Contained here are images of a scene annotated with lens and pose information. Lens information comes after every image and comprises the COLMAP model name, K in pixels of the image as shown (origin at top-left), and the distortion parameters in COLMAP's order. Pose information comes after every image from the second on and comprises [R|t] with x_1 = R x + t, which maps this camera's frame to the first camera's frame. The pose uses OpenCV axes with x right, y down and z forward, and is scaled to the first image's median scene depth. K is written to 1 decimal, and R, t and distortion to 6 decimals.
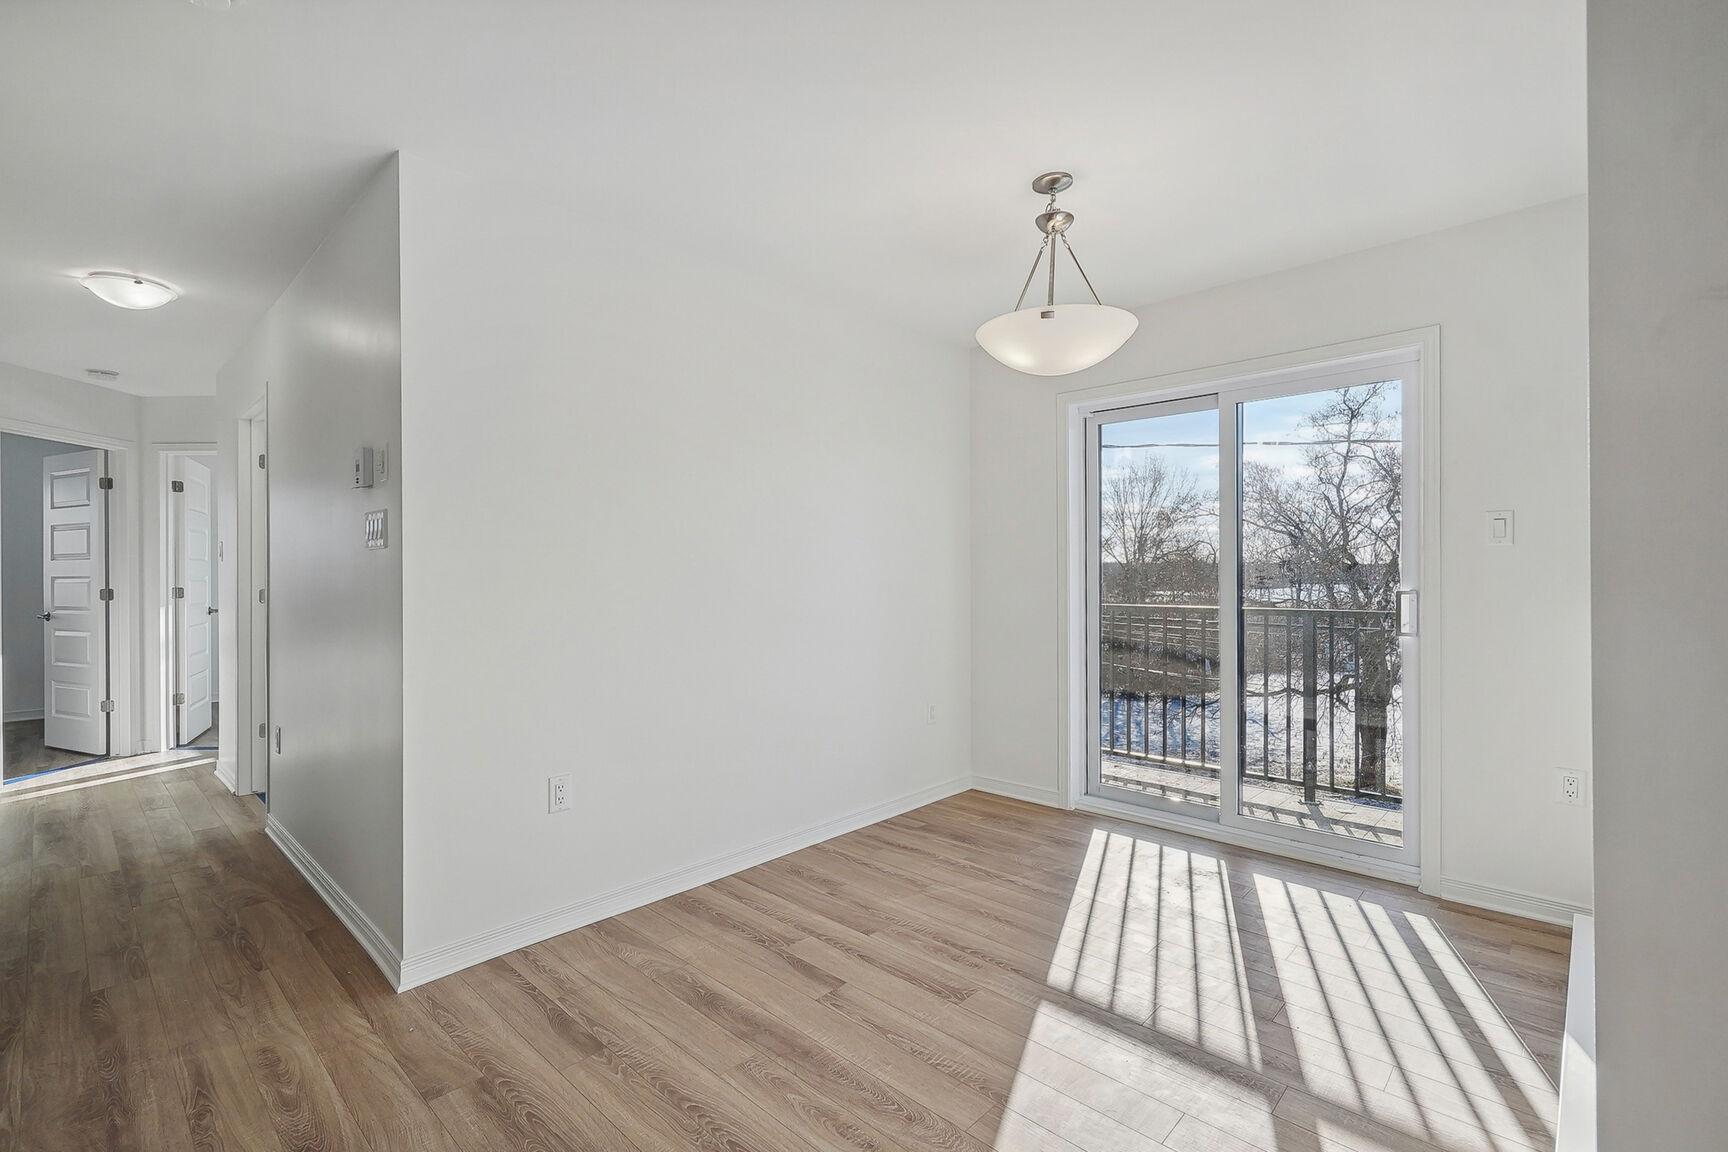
lens RADIAL K [[759.6, 0, 855.2], [0, 759.6, 575.0], [0, 0, 1]] dist [-0.002523, -0.000616]
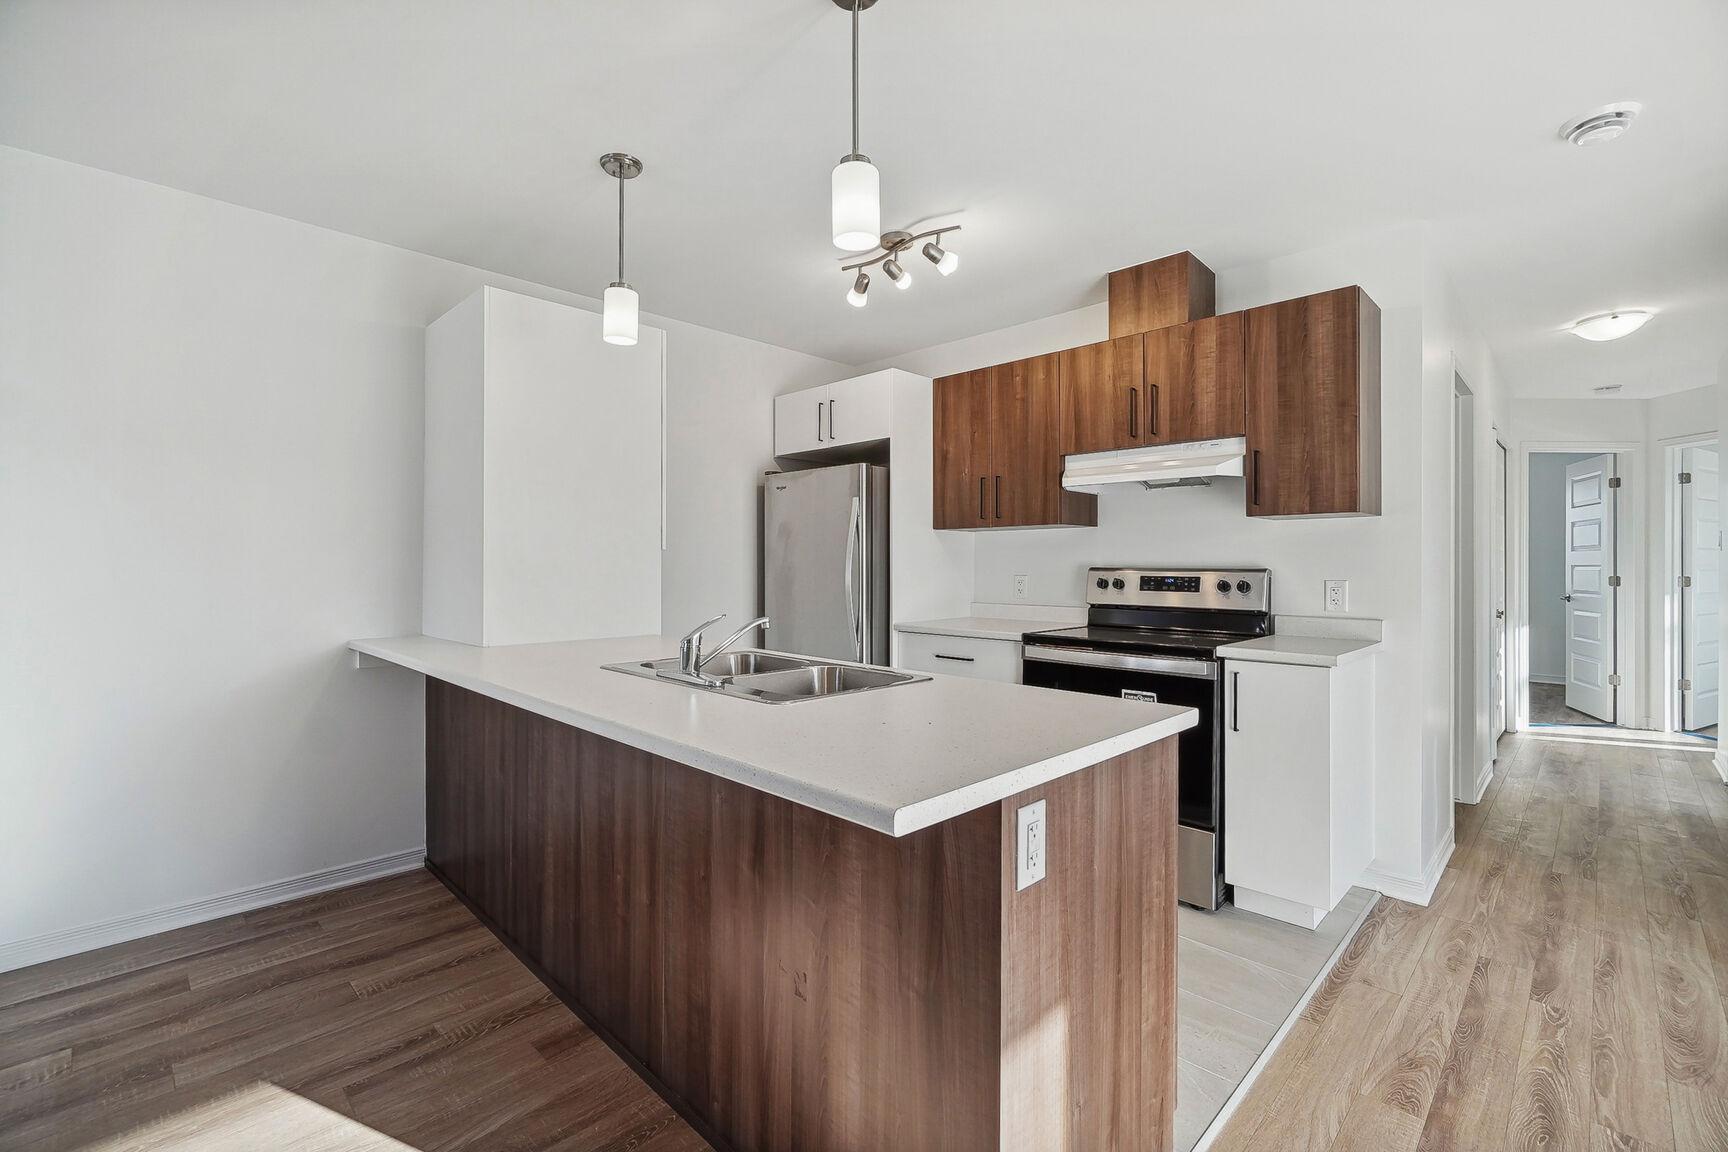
lens RADIAL K [[754.7, 0, 862.4], [0, 754.7, 562.5], [0, 0, 1]] dist [-0.001001, -0.000225]
pose [[-0.028798, 0.002339, -0.999583, 0.169616], [-0.003459, 0.999991, 0.002439, -0.000646], [0.999579, 0.003528, -0.028789, -0.090456]]
